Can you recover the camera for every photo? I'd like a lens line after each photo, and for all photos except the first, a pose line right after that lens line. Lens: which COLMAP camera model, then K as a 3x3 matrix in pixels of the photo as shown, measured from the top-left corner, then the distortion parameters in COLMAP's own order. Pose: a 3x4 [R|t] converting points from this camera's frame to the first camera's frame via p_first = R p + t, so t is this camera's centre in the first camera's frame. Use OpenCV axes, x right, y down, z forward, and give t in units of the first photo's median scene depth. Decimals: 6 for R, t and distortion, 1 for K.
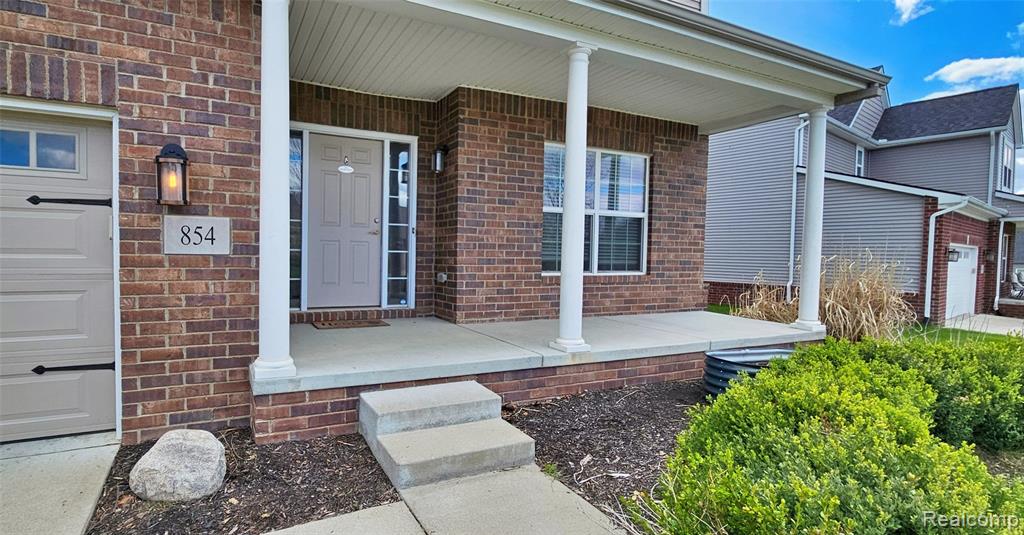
lens RADIAL K [[506.4, 0, 457.9], [0, 506.4, 279.0], [0, 0, 1]] dist [0.005284, 0.000640]
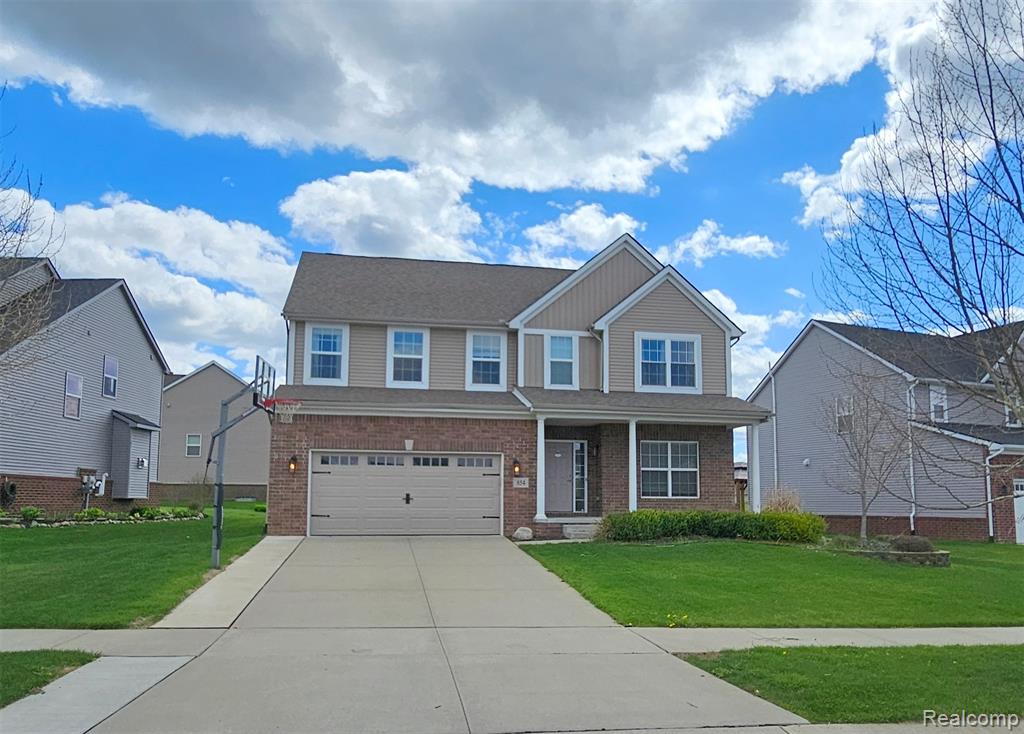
lens RADIAL K [[788.1, 0, 499.6], [0, 788.1, 414.0], [0, 0, 1]] dist [-0.018498, 0.008391]
pose [[0.959938, -0.043015, -0.276893, 0.588886], [-0.004791, 0.985484, -0.169701, 0.243119], [0.280173, 0.164229, 0.945797, -2.797465]]
